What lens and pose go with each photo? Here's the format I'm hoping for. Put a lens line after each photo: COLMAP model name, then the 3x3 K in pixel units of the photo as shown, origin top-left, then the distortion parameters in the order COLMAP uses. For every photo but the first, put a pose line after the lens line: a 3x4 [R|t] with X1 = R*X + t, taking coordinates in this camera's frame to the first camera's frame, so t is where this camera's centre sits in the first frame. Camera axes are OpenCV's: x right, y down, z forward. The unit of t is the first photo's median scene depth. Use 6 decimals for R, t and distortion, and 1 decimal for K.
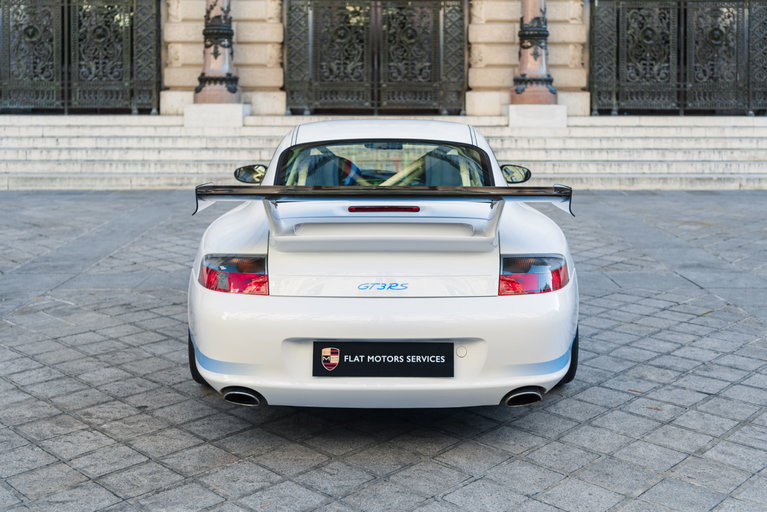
lens RADIAL K [[823.4, 0, 392.7], [0, 823.4, 138.5], [0, 0, 1]] dist [0.013852, 0.000000]
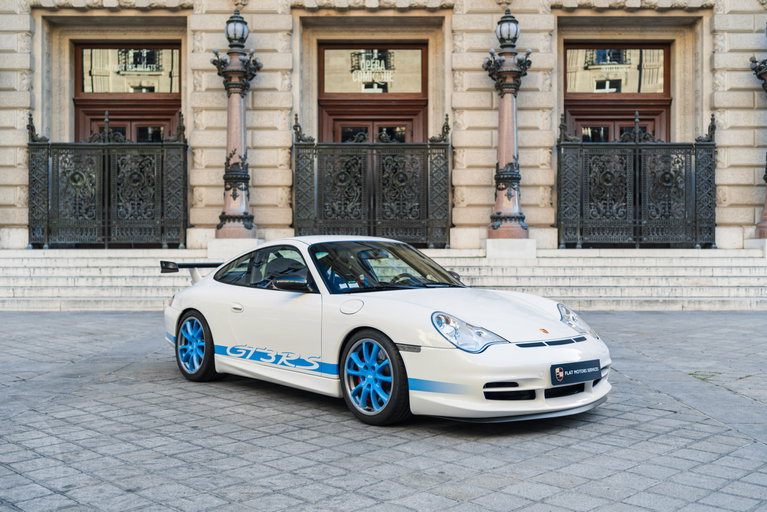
lens RADIAL K [[777.1, 0, 384.3], [0, 777.1, 277.8], [0, 0, 1]] dist [0.012457, 0.000000]
pose [[0.999878, -0.001564, -0.015514, 0.014075], [0.001530, 0.999996, -0.002256, 0.015915], [0.015518, 0.002232, 0.999877, -0.094717]]
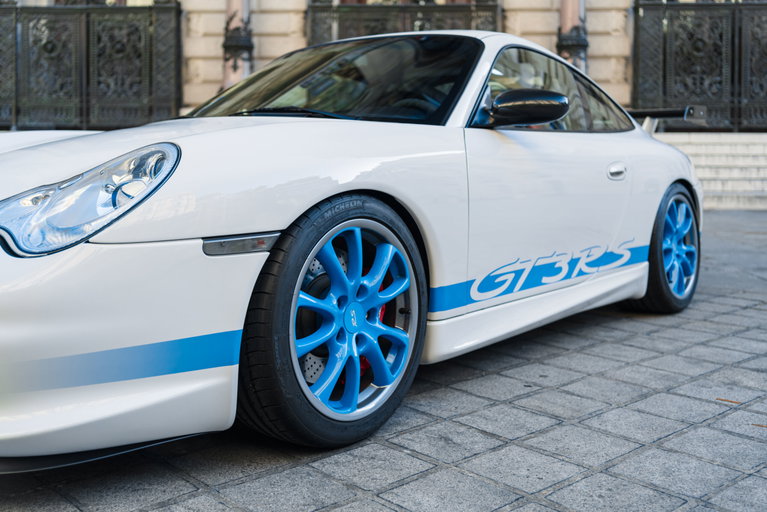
lens RADIAL K [[777.1, 0, 382.6], [0, 777.1, 191.4], [0, 0, 1]] dist [0.012457, 0.000000]
pose [[0.997501, 0.005780, -0.070416, 0.020233], [-0.006085, 0.999973, -0.004112, 0.042786], [0.070390, 0.004531, 0.997509, 0.109981]]
